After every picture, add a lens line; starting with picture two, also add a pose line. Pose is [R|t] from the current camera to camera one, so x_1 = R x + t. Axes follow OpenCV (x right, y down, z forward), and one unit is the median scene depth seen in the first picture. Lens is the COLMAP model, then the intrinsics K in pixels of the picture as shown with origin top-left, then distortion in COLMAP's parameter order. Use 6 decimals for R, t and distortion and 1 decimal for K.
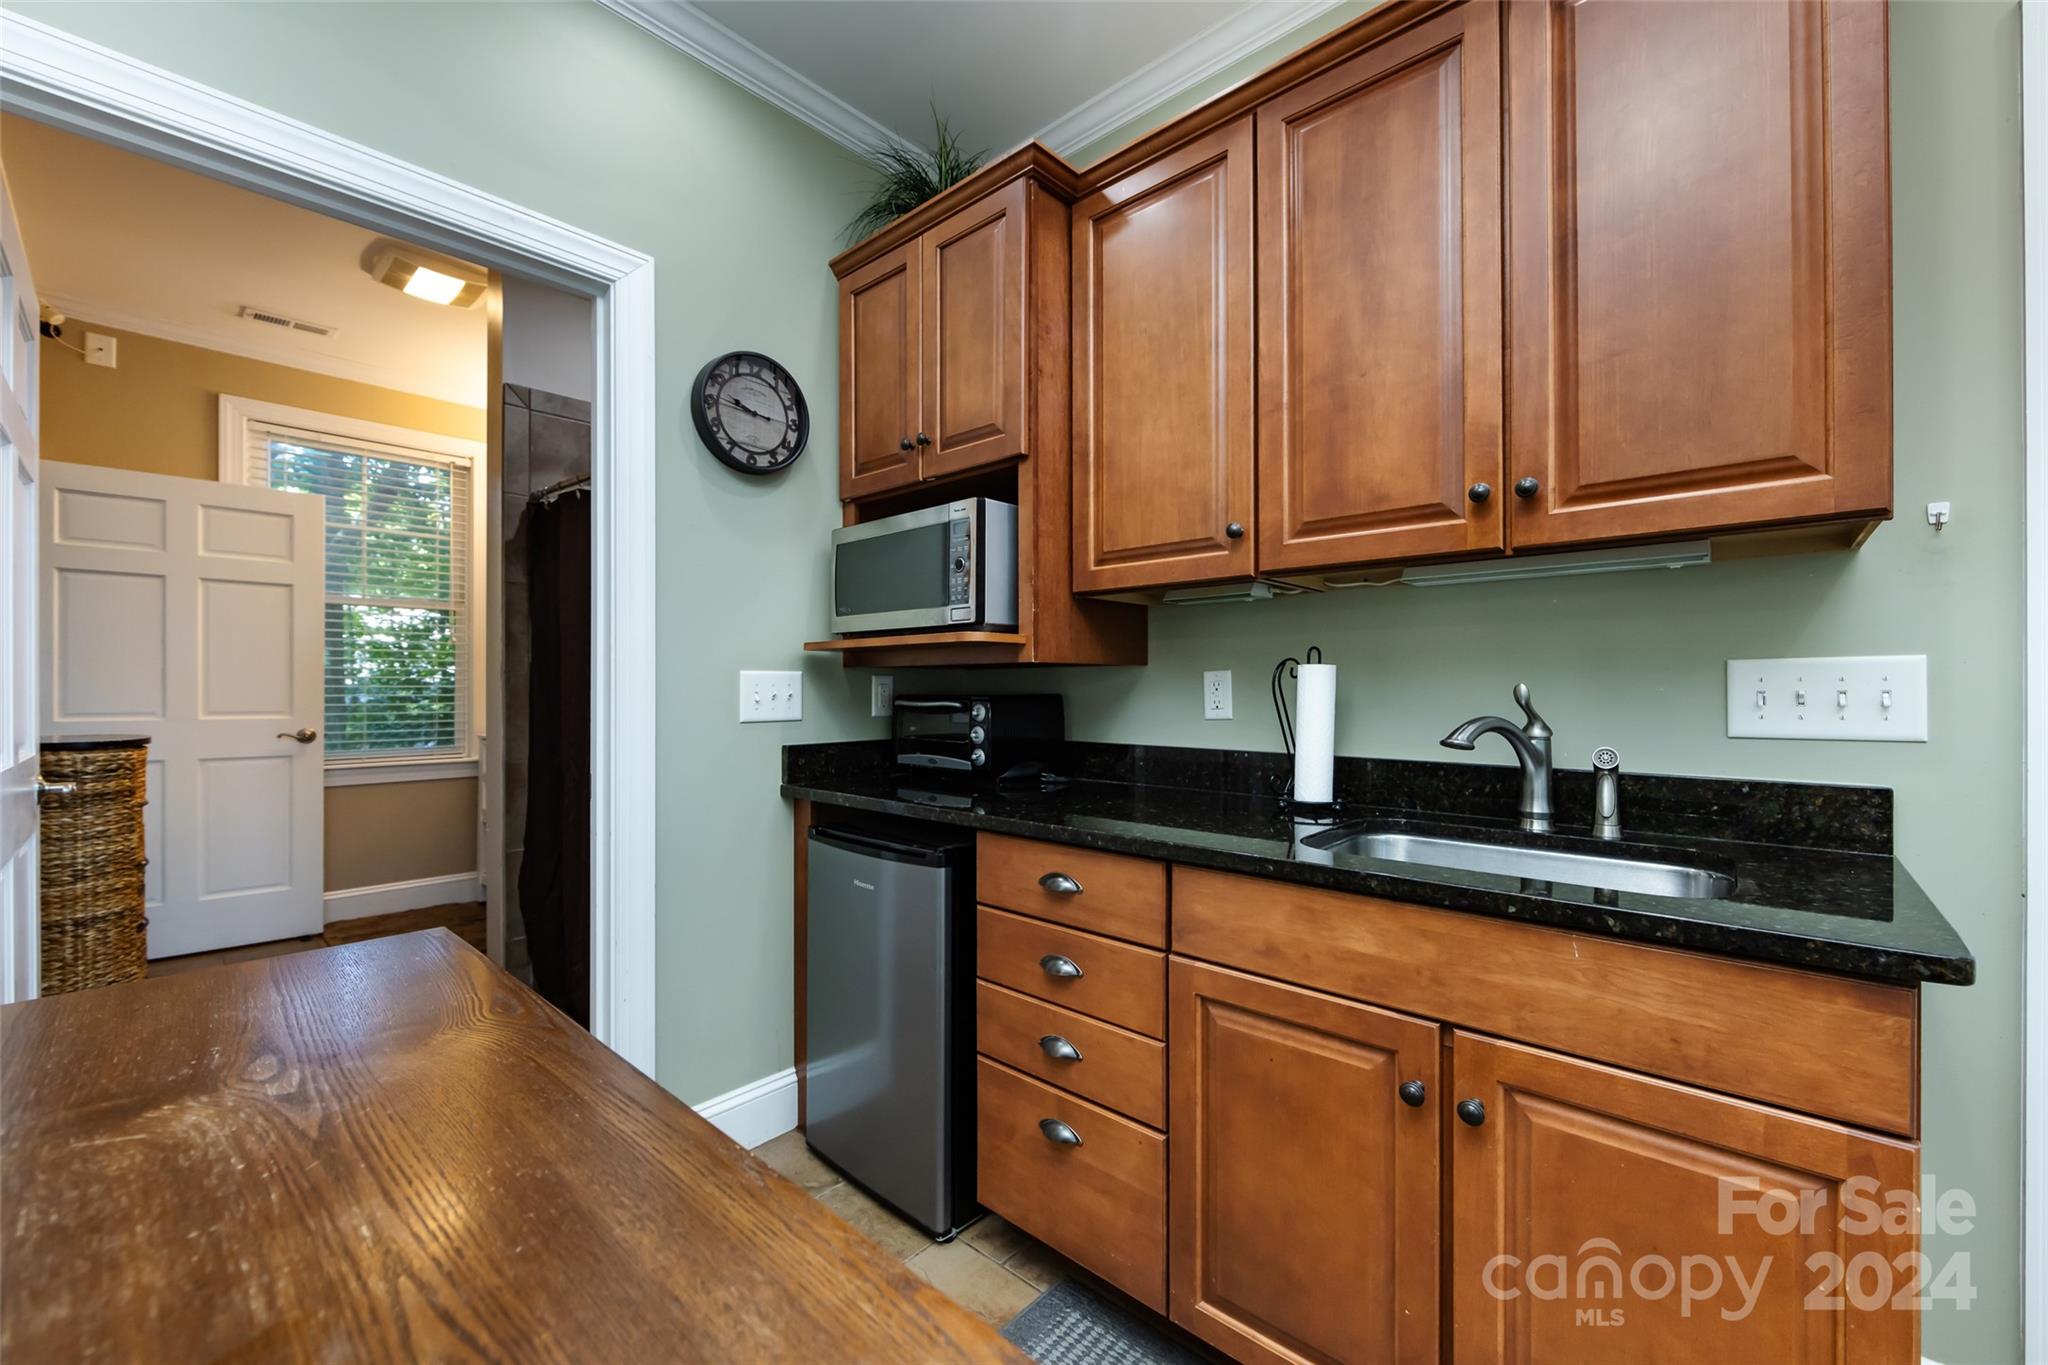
lens RADIAL K [[813.7, 0, 1029.9], [0, 813.7, 687.2], [0, 0, 1]] dist [-0.000713, -0.000424]
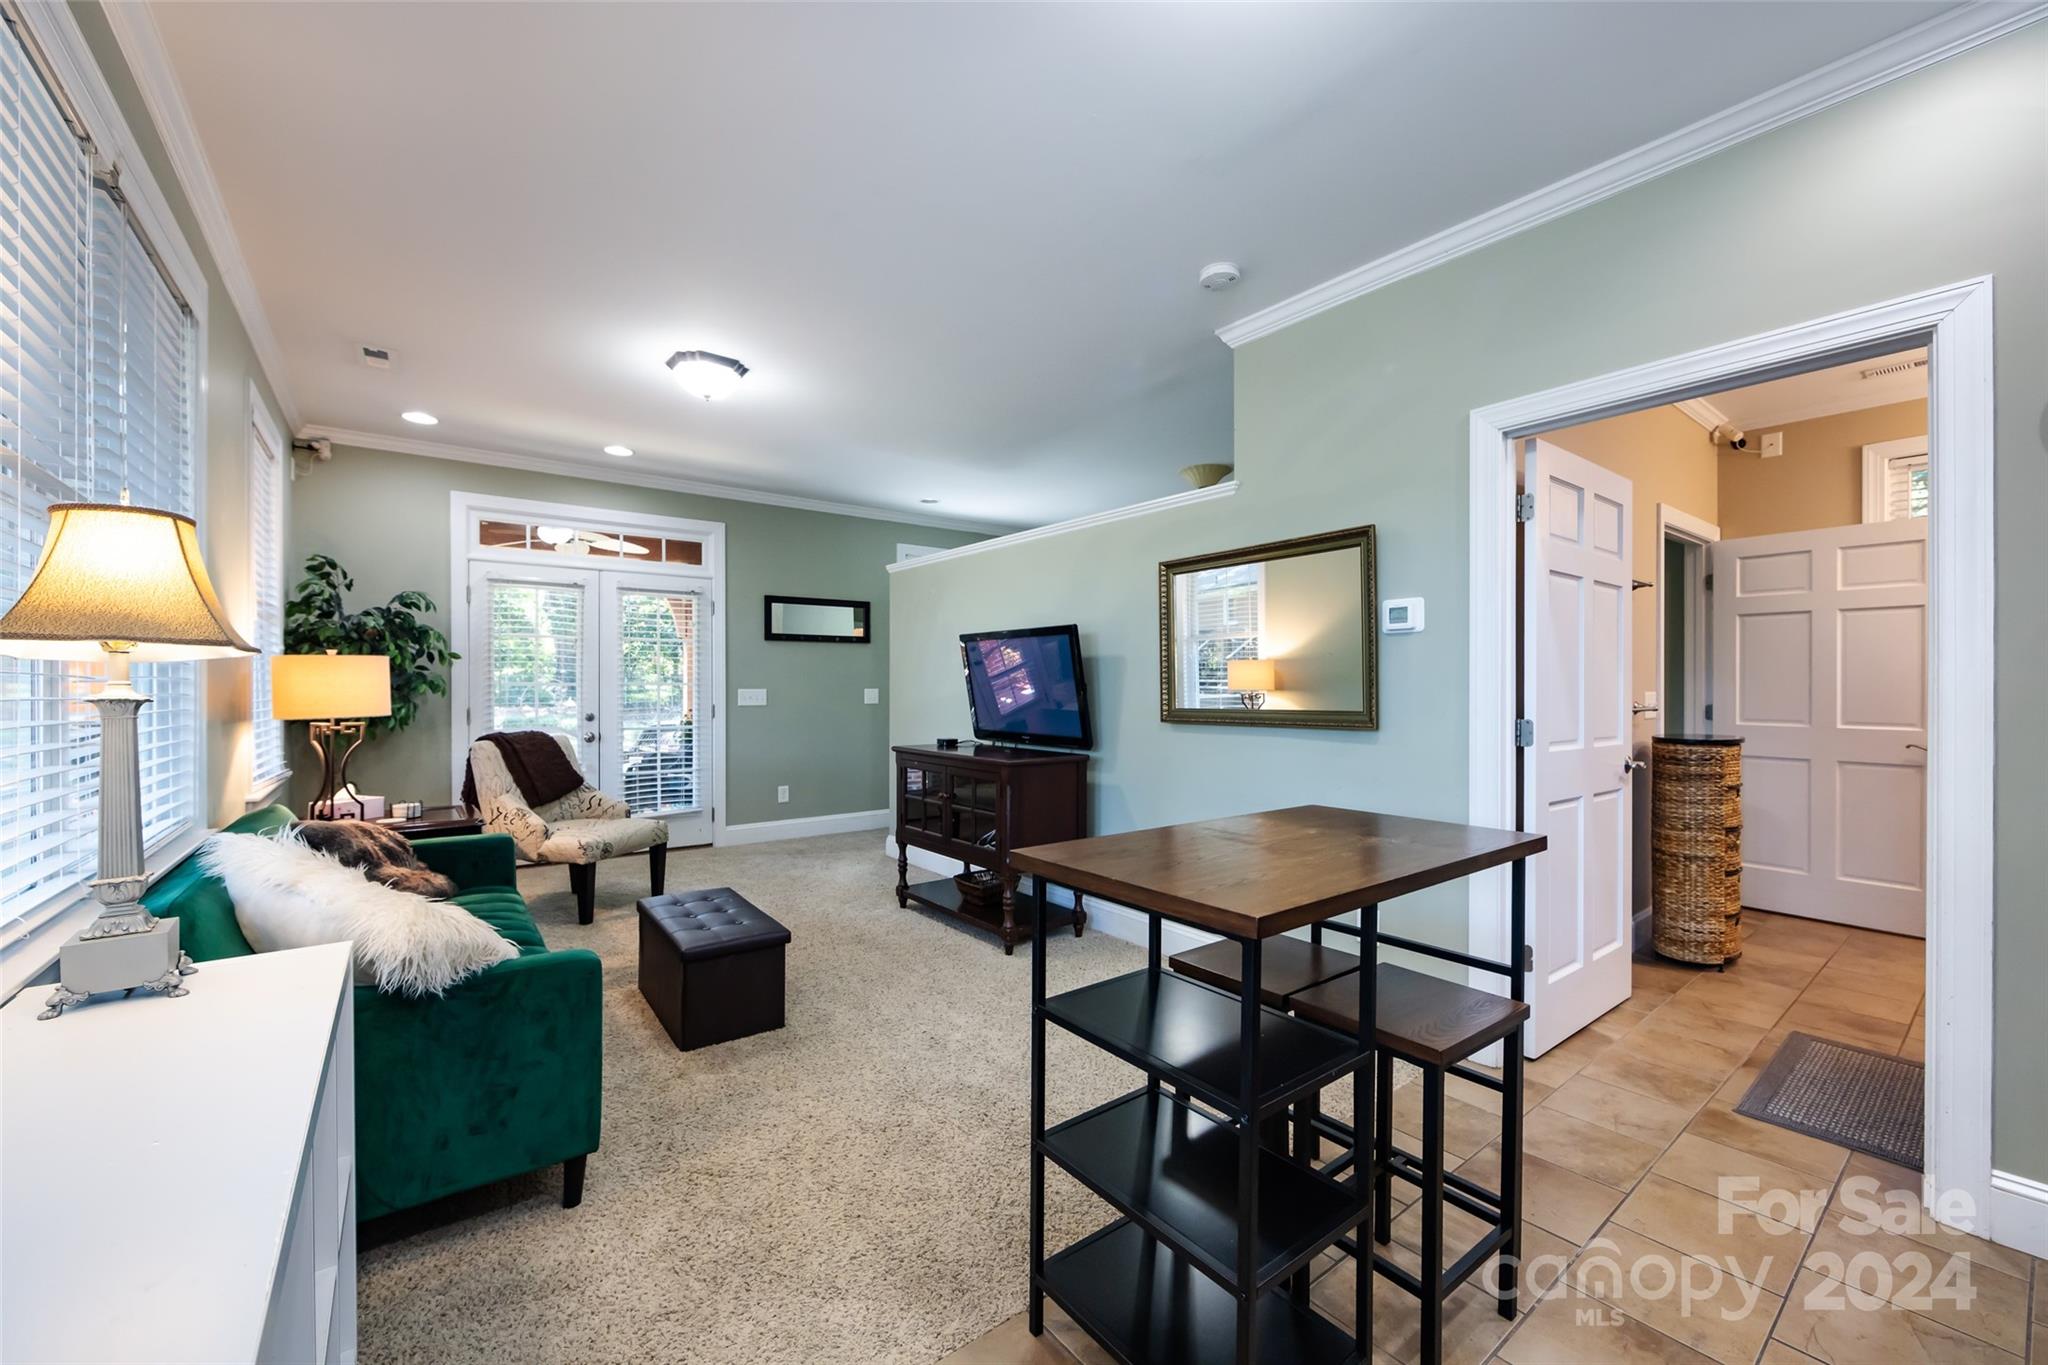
lens RADIAL K [[813.7, 0, 1029.9], [0, 813.7, 687.2], [0, 0, 1]] dist [-0.000713, -0.000424]
pose [[-0.150768, -0.002959, -0.988565, 0.524963], [-0.001865, 0.999995, -0.002709, -0.022678], [0.988567, 0.001435, -0.150772, 0.009667]]
